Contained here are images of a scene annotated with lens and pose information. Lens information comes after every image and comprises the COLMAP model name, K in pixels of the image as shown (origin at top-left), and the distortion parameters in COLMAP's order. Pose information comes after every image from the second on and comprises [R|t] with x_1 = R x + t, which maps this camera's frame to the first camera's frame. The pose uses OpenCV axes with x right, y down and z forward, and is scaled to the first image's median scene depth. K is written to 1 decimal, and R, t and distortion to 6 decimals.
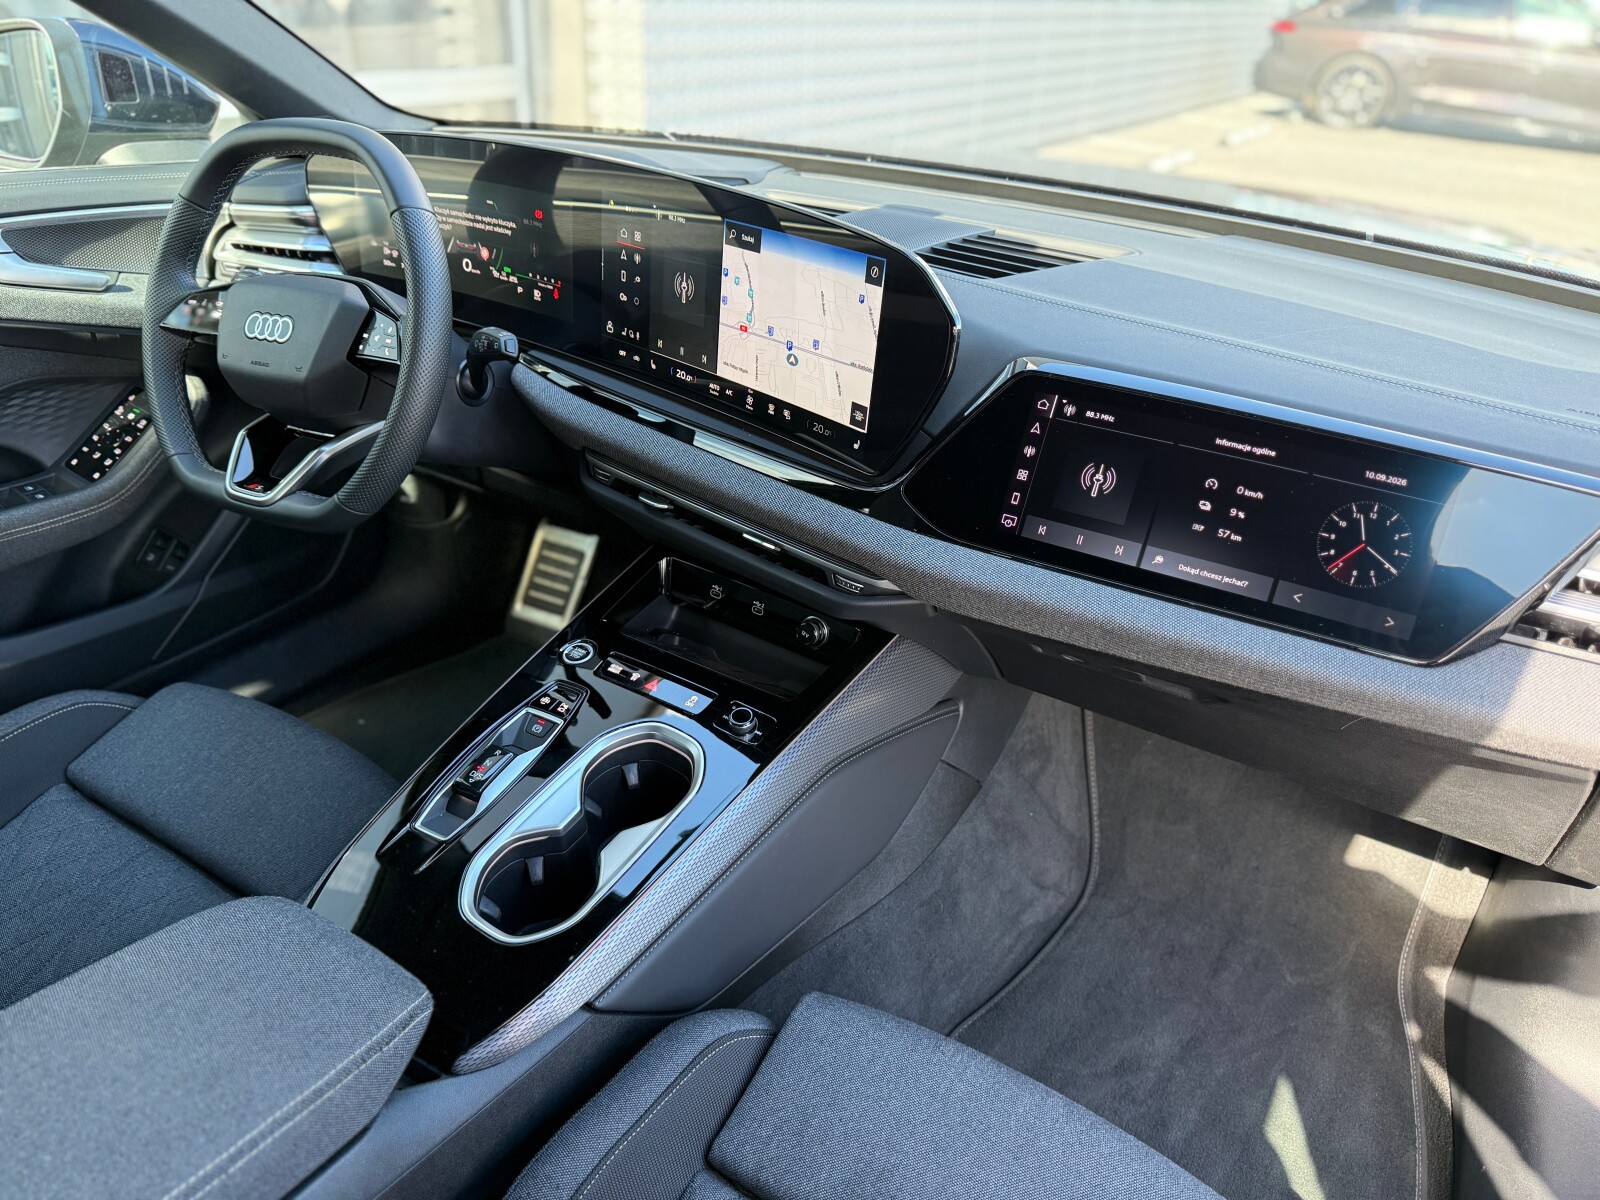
lens RADIAL K [[1147.6, 0, 784.1], [0, 1147.6, 600.0], [0, 0, 1]] dist [0.132078, -0.250311]
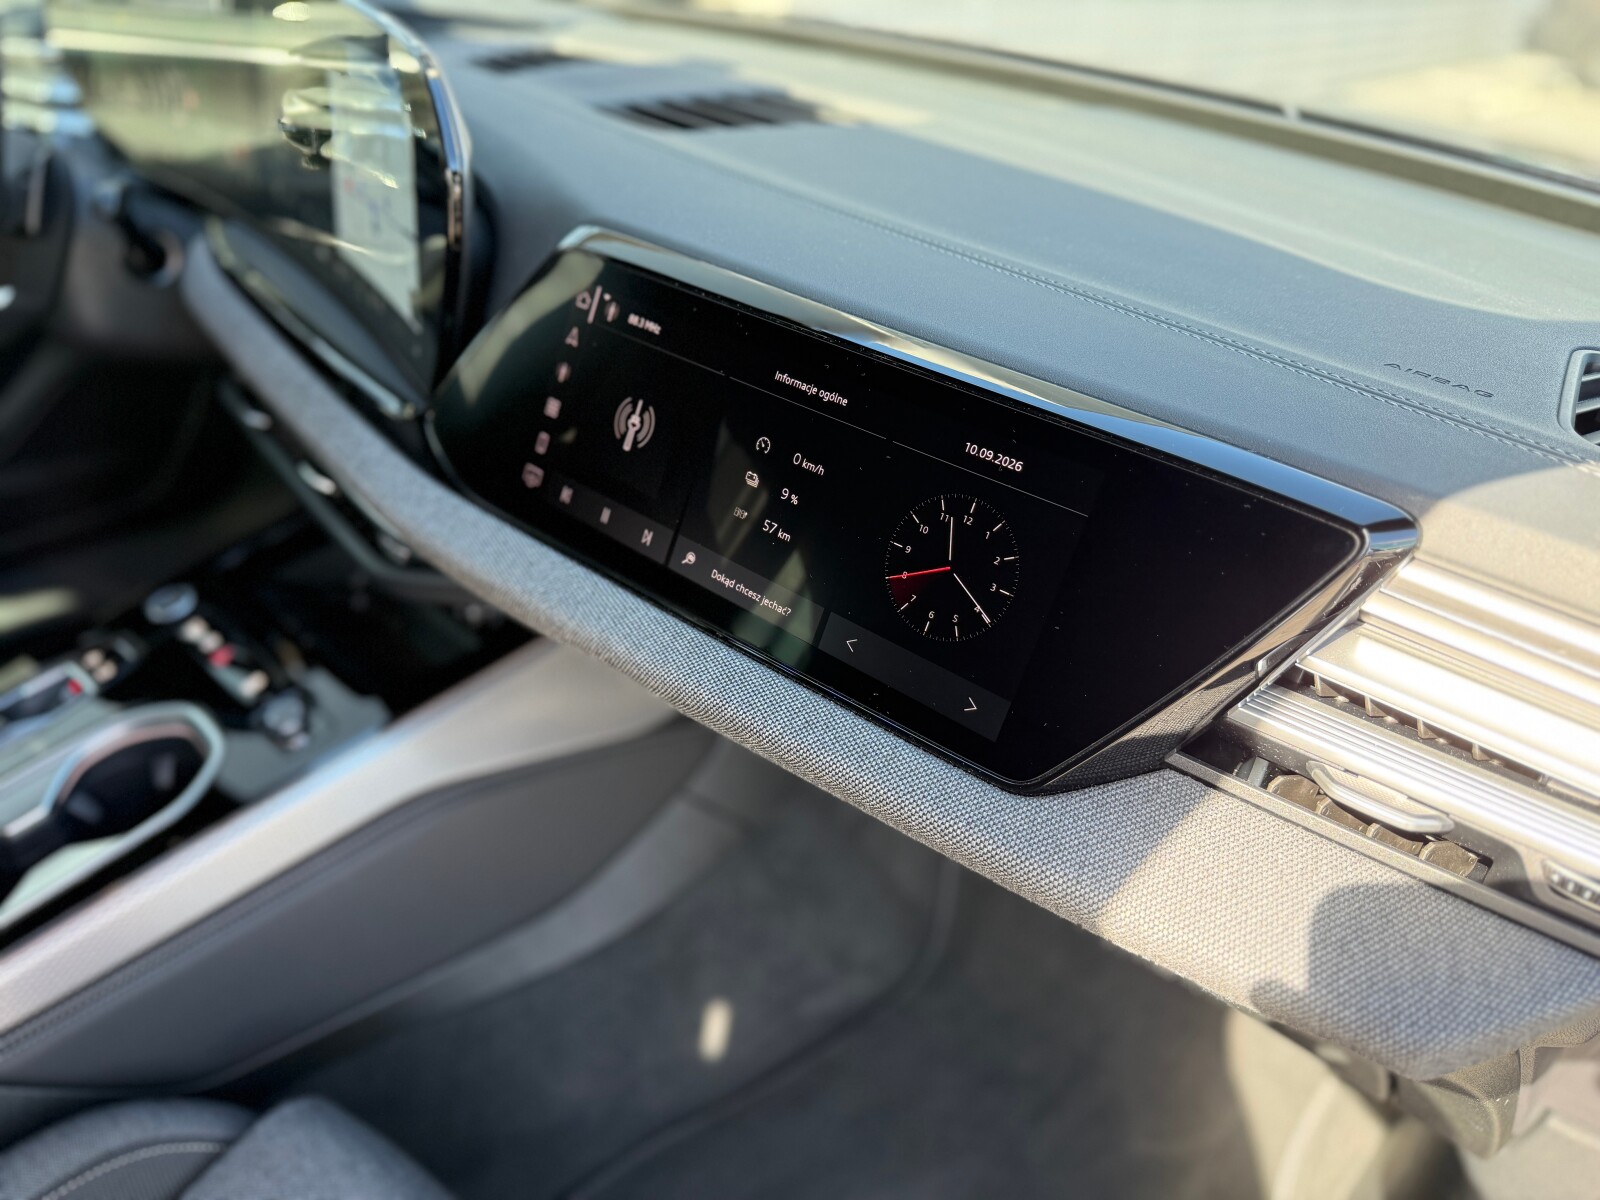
lens RADIAL K [[1168.5, 0, 799.2], [0, 1168.5, 602.4], [0, 0, 1]] dist [0.041689, -0.077509]
pose [[0.982278, 0.110710, -0.151237, 0.385451], [-0.104957, 0.993434, 0.045532, -0.037052], [0.155285, -0.028851, 0.987448, 0.307829]]
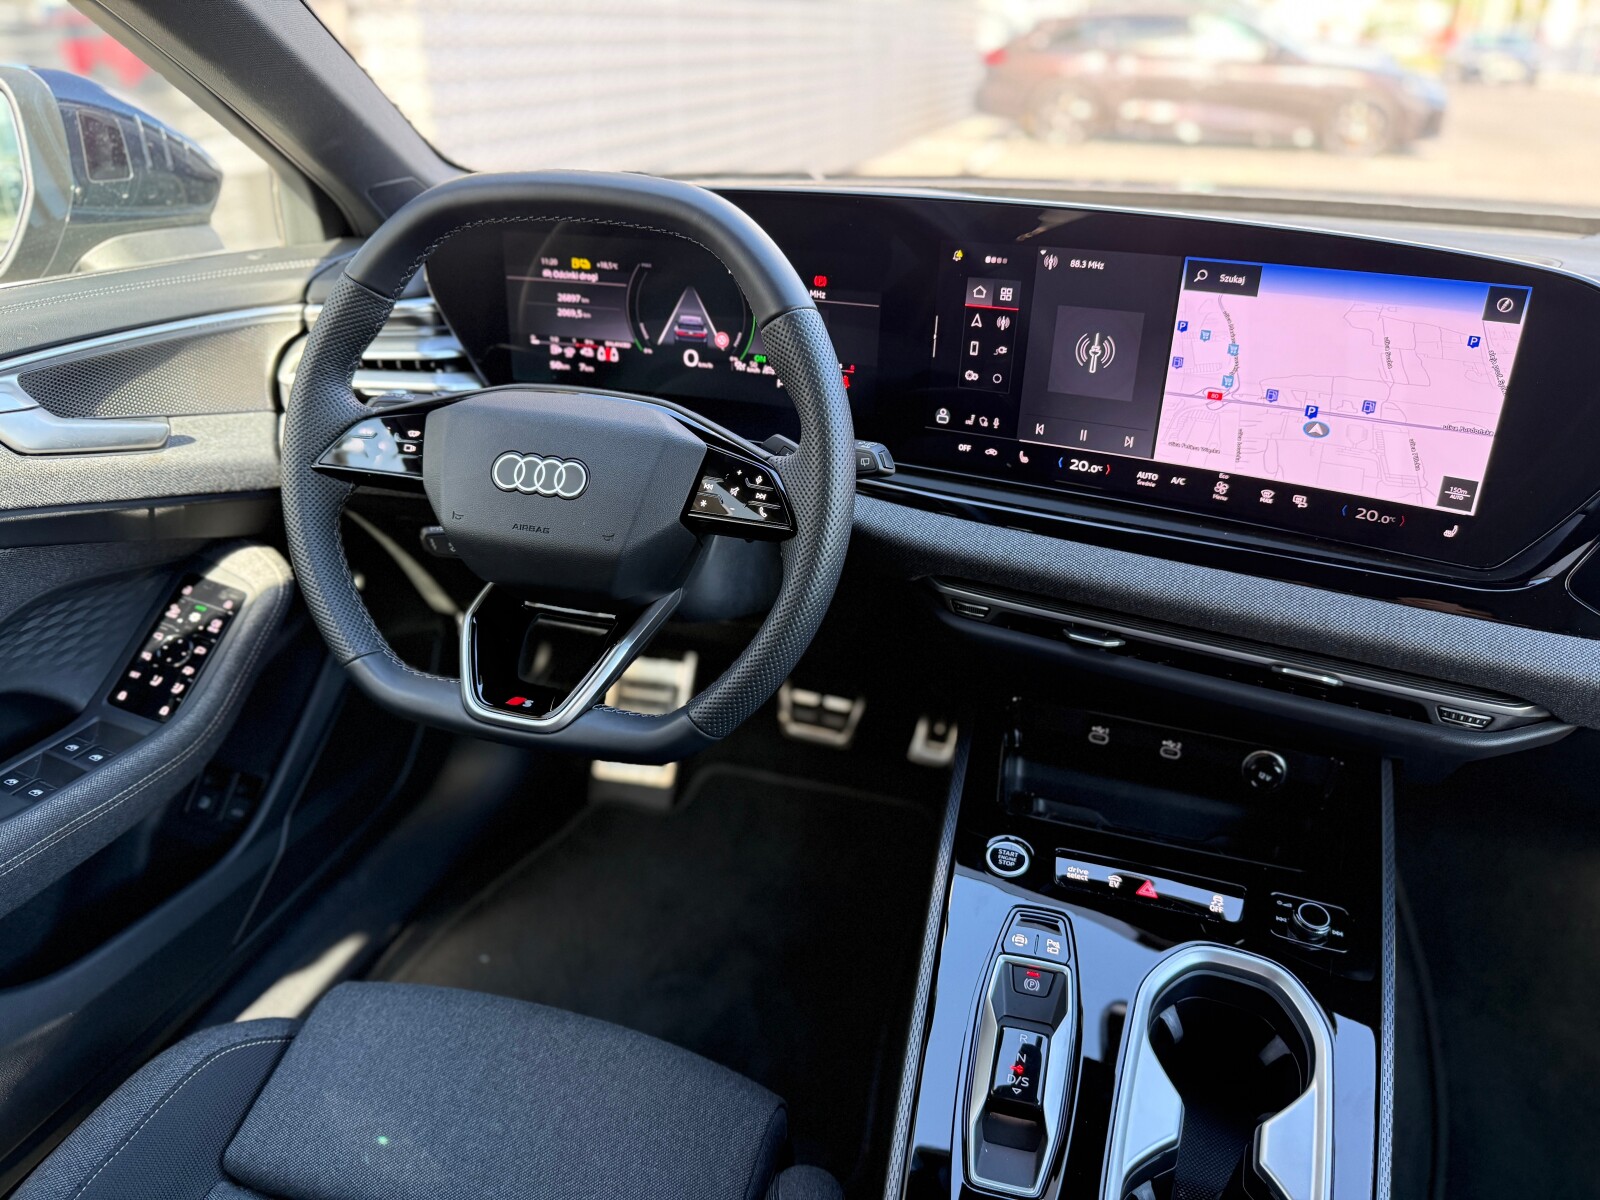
lens RADIAL K [[1147.6, 0, 784.1], [0, 1147.6, 600.0], [0, 0, 1]] dist [0.132078, -0.250311]
pose [[0.967665, -0.145197, 0.206257, -0.487097], [0.153612, 0.987807, -0.025301, -0.129346], [-0.200068, 0.056166, 0.978171, 0.325288]]
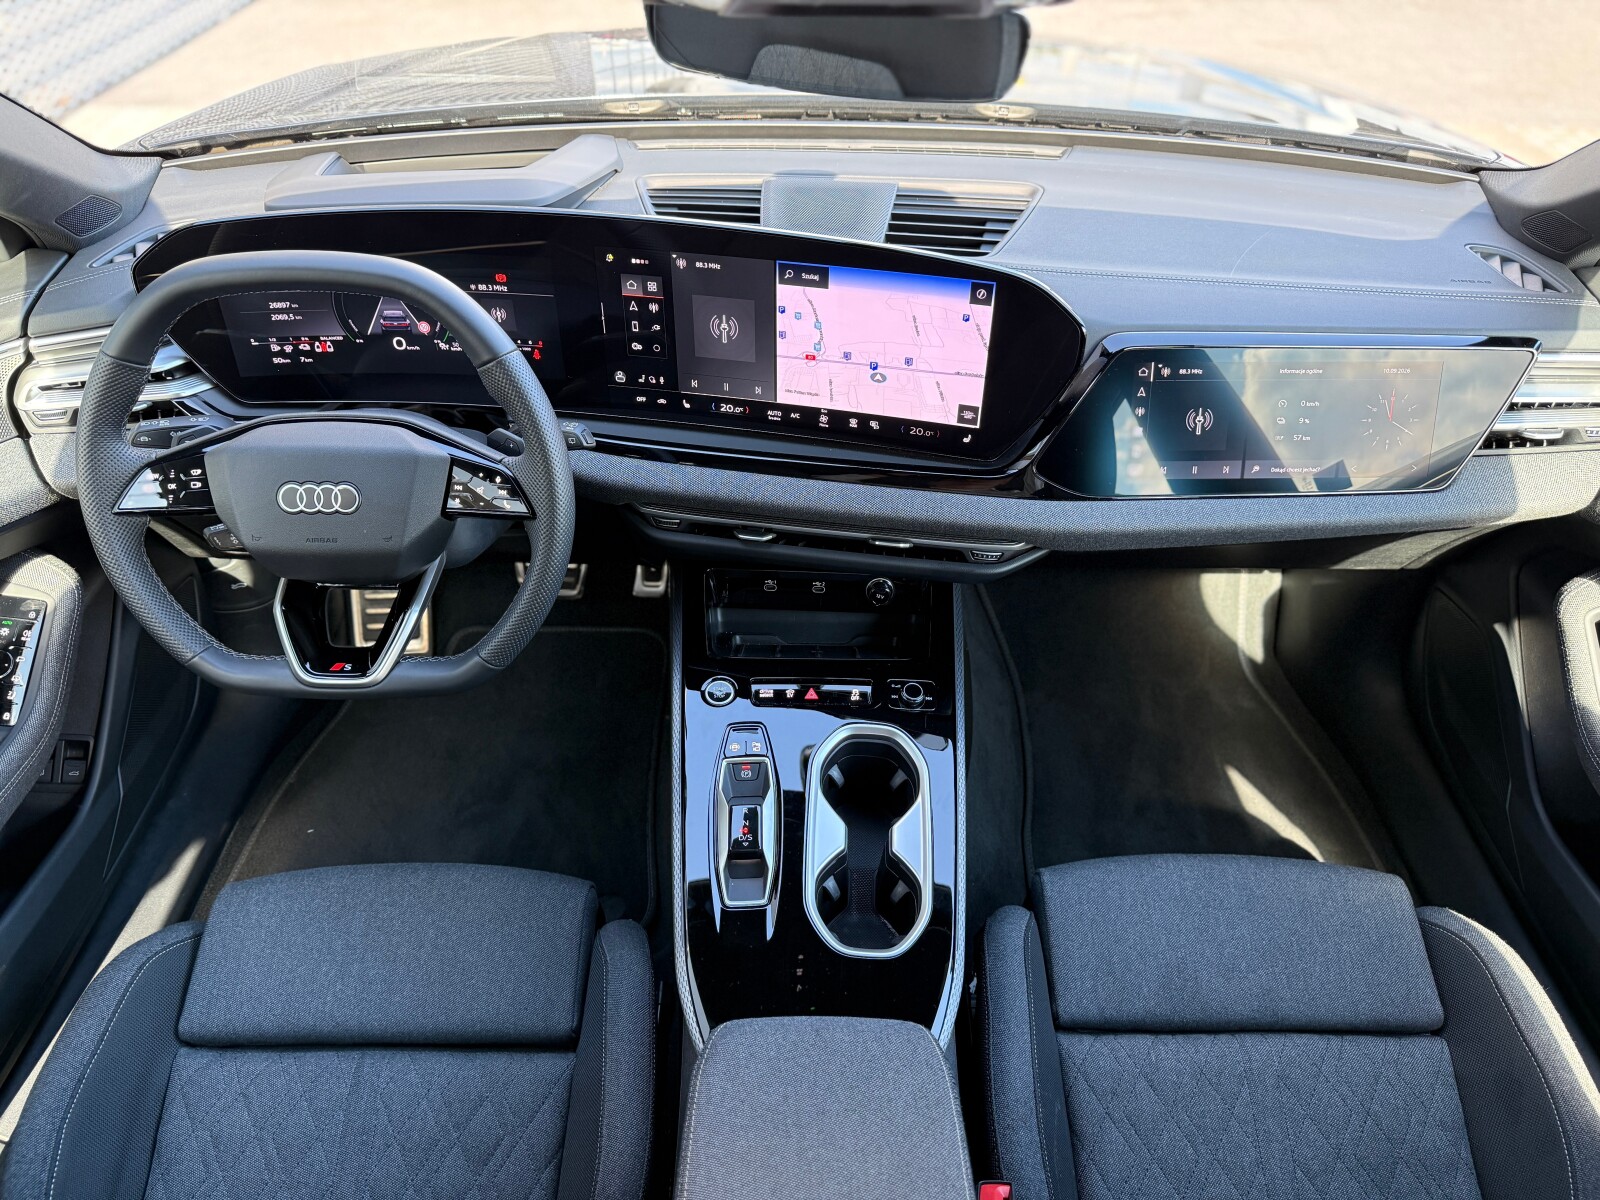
lens RADIAL K [[1129.8, 0, 796.2], [0, 1129.8, 617.0], [0, 0, 1]] dist [0.086141, -0.118824]
pose [[0.842545, -0.369541, 0.391864, -0.547334], [0.286044, 0.923439, 0.255811, -0.288014], [-0.456395, -0.103442, 0.883744, 0.063124]]
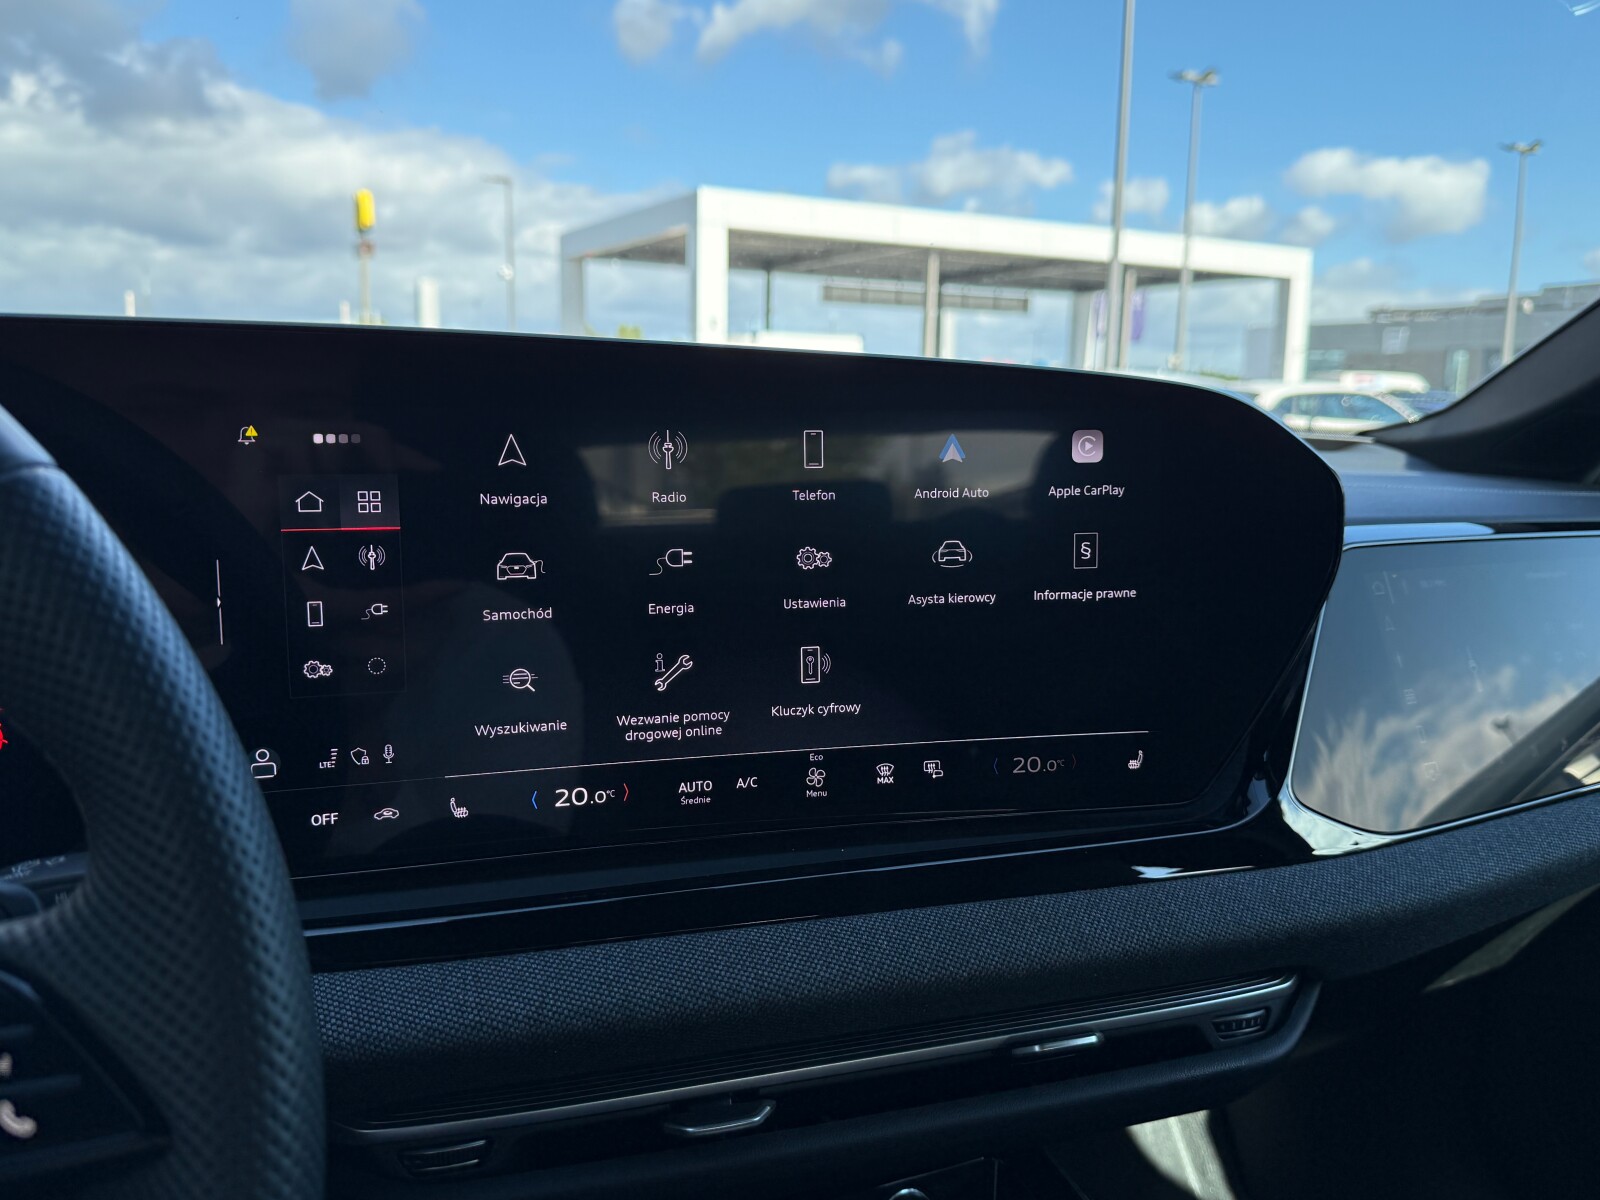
lens RADIAL K [[1281.1, 0, 797.0], [0, 1281.1, 599.6], [0, 0, 1]] dist [0.104201, -0.204363]
pose [[0.477246, -0.158903, 0.864284, -0.467350], [0.426453, 0.901822, -0.069677, -0.210092], [-0.768358, 0.401829, 0.498155, 0.748626]]
